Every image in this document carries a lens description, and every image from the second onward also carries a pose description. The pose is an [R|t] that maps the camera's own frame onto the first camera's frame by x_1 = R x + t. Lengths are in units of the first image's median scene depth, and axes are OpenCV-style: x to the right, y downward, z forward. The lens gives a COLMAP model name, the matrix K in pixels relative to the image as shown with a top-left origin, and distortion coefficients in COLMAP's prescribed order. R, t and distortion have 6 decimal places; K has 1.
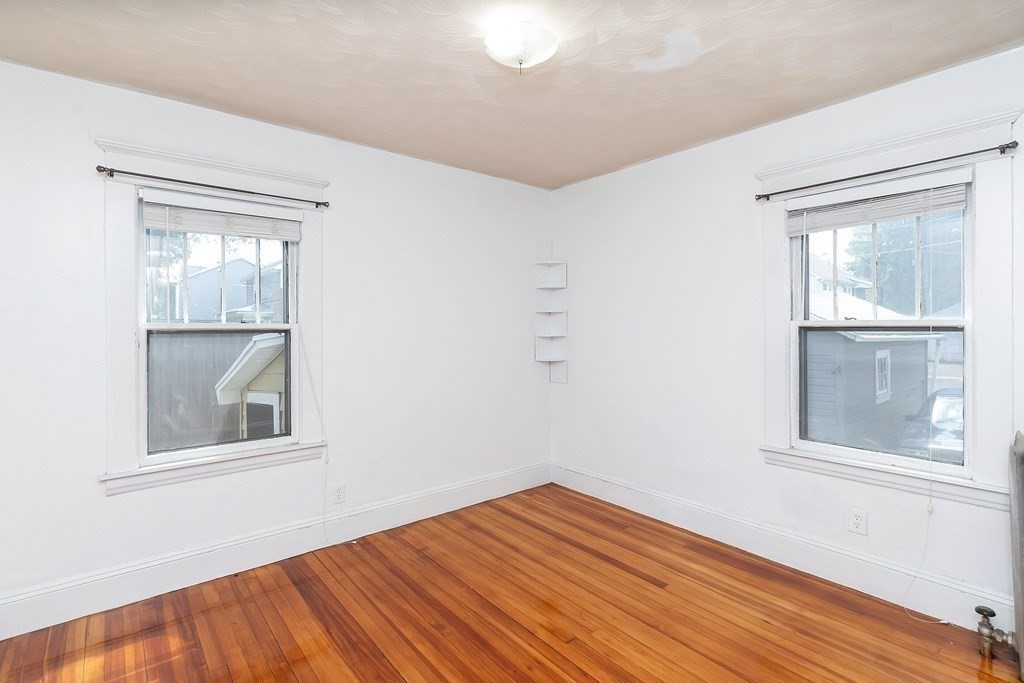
lens RADIAL K [[473.5, 0, 514.6], [0, 473.5, 333.7], [0, 0, 1]] dist [0.001738, 0.000277]
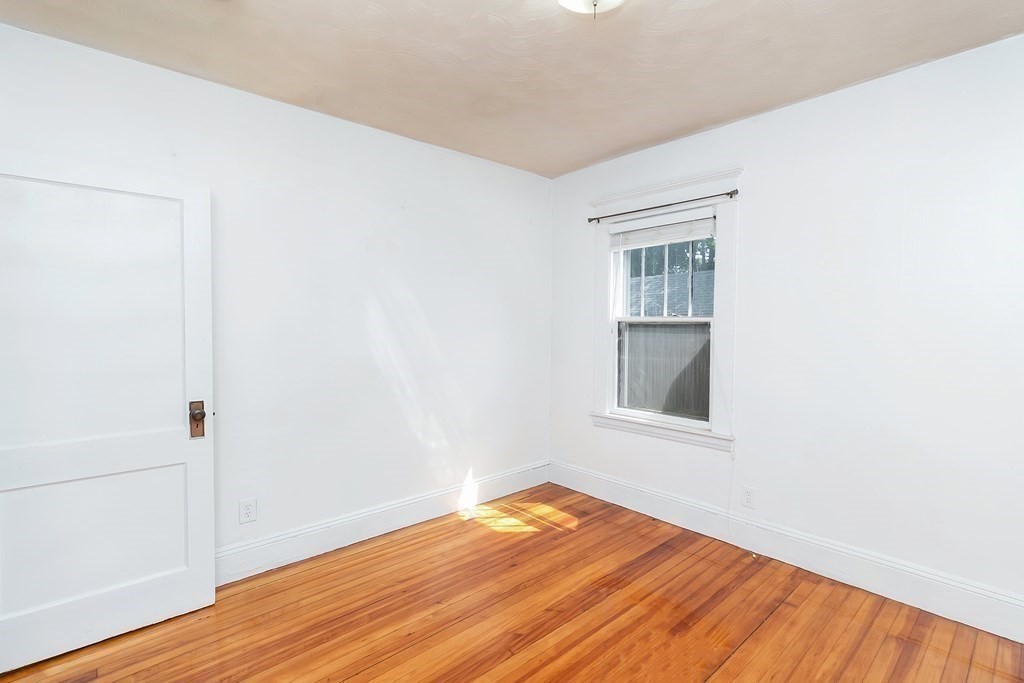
lens RADIAL K [[473.5, 0, 514.7], [0, 473.5, 338.8], [0, 0, 1]] dist [0.001738, 0.000277]
pose [[0.065316, 0.047074, -0.996754, 0.567397], [-0.011787, 0.998853, 0.046401, -0.016191], [0.997795, 0.008718, 0.065796, 0.514050]]
